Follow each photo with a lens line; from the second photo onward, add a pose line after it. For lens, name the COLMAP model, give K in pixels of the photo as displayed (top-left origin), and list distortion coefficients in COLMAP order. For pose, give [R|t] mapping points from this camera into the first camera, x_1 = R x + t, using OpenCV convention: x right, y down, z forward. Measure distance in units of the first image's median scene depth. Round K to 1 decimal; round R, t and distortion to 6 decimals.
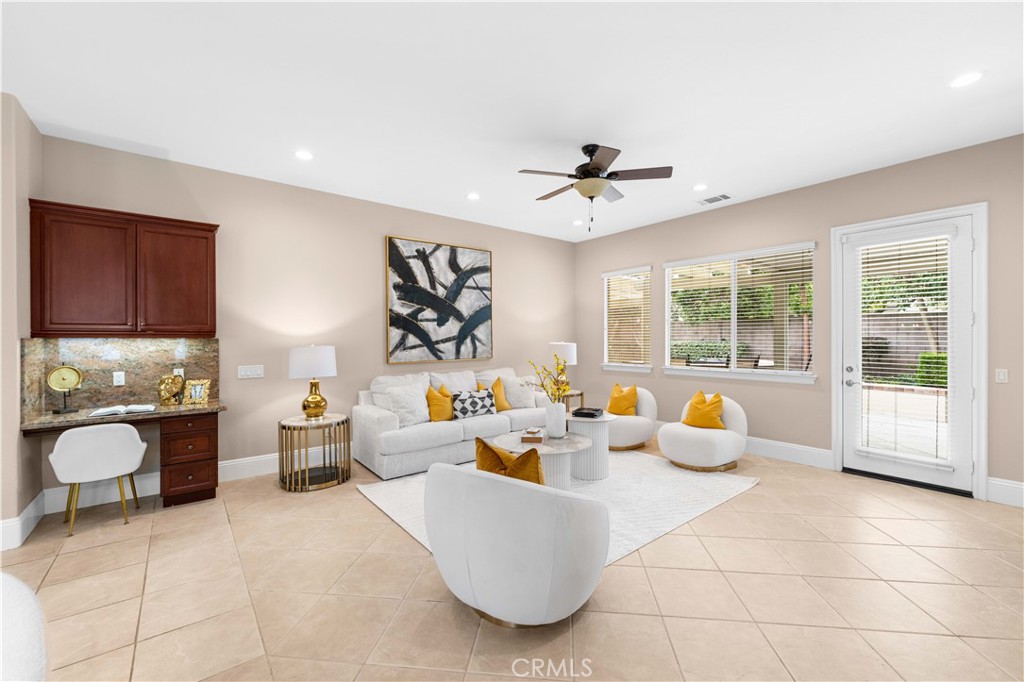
lens RADIAL K [[420.8, 0, 510.3], [0, 420.8, 337.8], [0, 0, 1]] dist [0.001629, -0.000492]
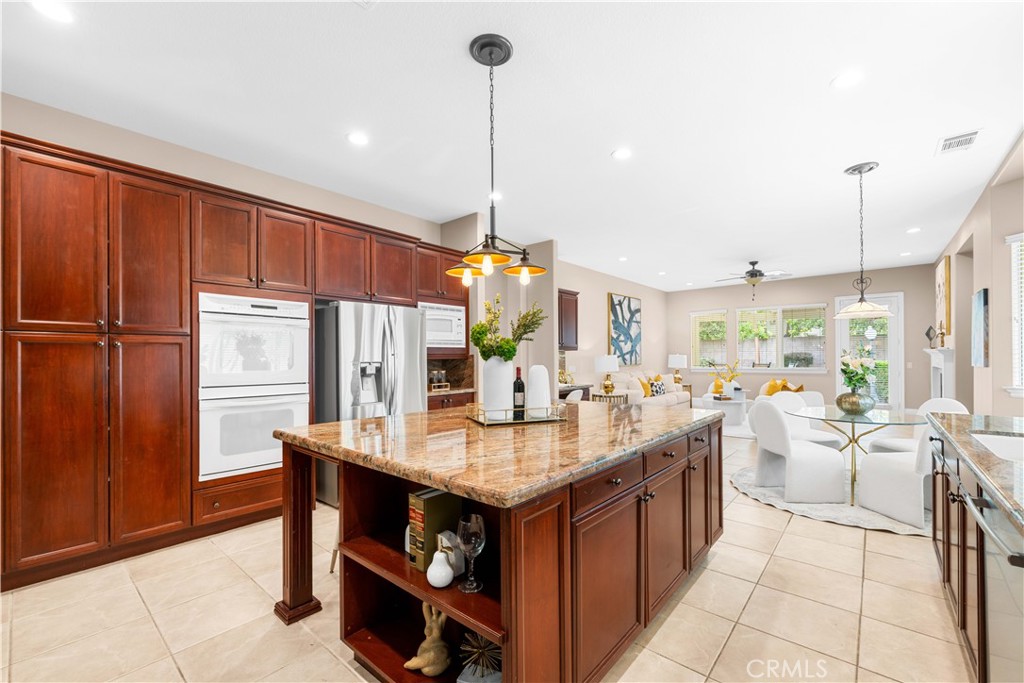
lens RADIAL K [[420.8, 0, 519.5], [0, 420.8, 353.8], [0, 0, 1]] dist [0.001629, -0.000492]
pose [[0.983273, -0.002938, 0.182116, -0.912440], [0.004717, 0.999945, -0.009334, 0.022852], [-0.182079, 0.010037, 0.983233, -0.597078]]
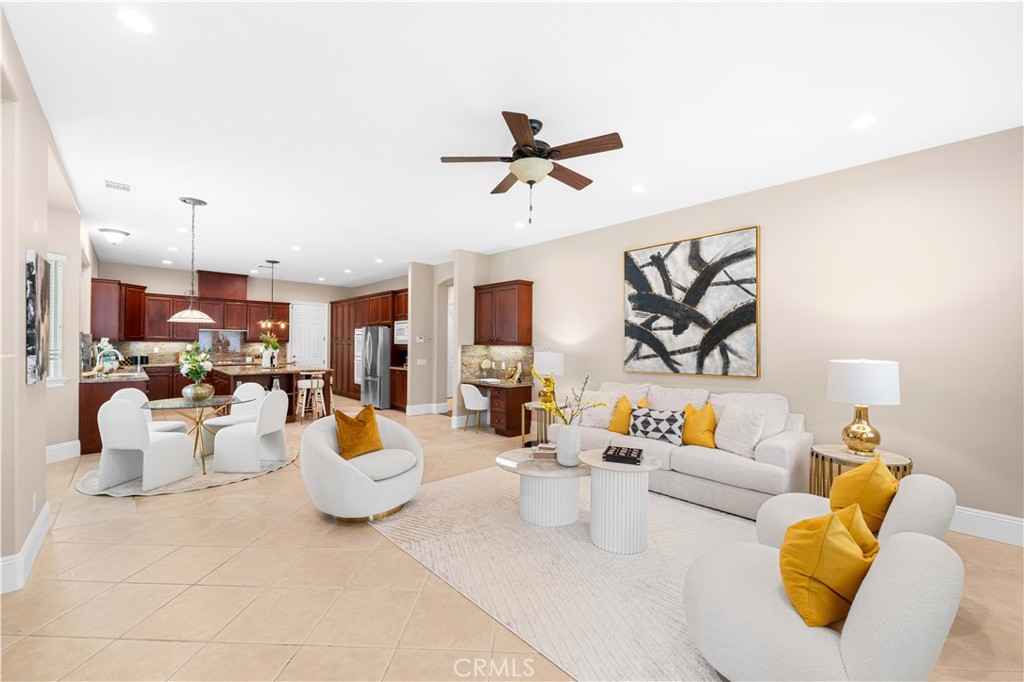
lens RADIAL K [[420.8, 0, 528.0], [0, 420.8, 337.4], [0, 0, 1]] dist [0.001629, -0.000492]
pose [[0.071875, -0.024323, -0.997117, 0.700648], [-0.021676, 0.999428, -0.025941, 0.007895], [0.997178, 0.023478, 0.071307, 0.639985]]
